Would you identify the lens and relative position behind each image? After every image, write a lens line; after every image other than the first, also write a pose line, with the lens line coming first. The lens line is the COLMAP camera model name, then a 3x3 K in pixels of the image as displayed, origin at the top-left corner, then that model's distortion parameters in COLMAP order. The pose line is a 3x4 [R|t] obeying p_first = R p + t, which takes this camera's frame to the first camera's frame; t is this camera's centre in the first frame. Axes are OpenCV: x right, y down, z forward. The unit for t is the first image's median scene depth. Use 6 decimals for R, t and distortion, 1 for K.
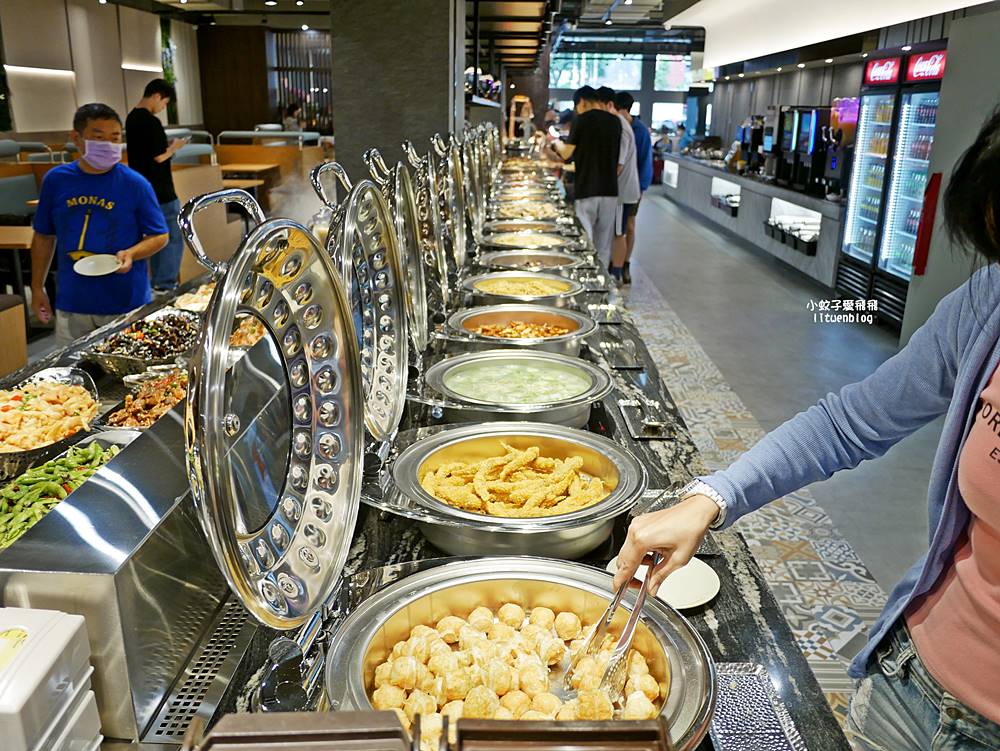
lens RADIAL K [[834.8, 0, 504.8], [0, 834.8, 372.4], [0, 0, 1]] dist [-0.066251, 0.053459]
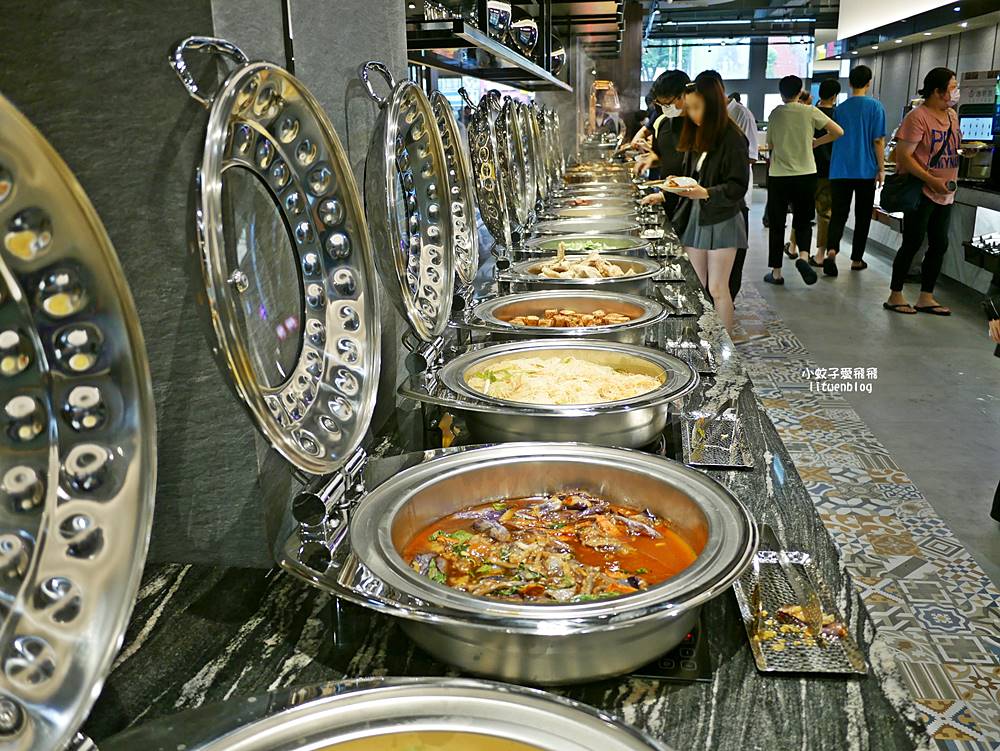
lens RADIAL K [[834.8, 0, 504.8], [0, 834.8, 372.4], [0, 0, 1]] dist [-0.066251, 0.053459]
pose [[0.993318, -0.007527, -0.115163, 0.020638], [0.006157, 0.999906, -0.012251, -0.070060], [0.115244, 0.011460, 0.993271, 0.296997]]
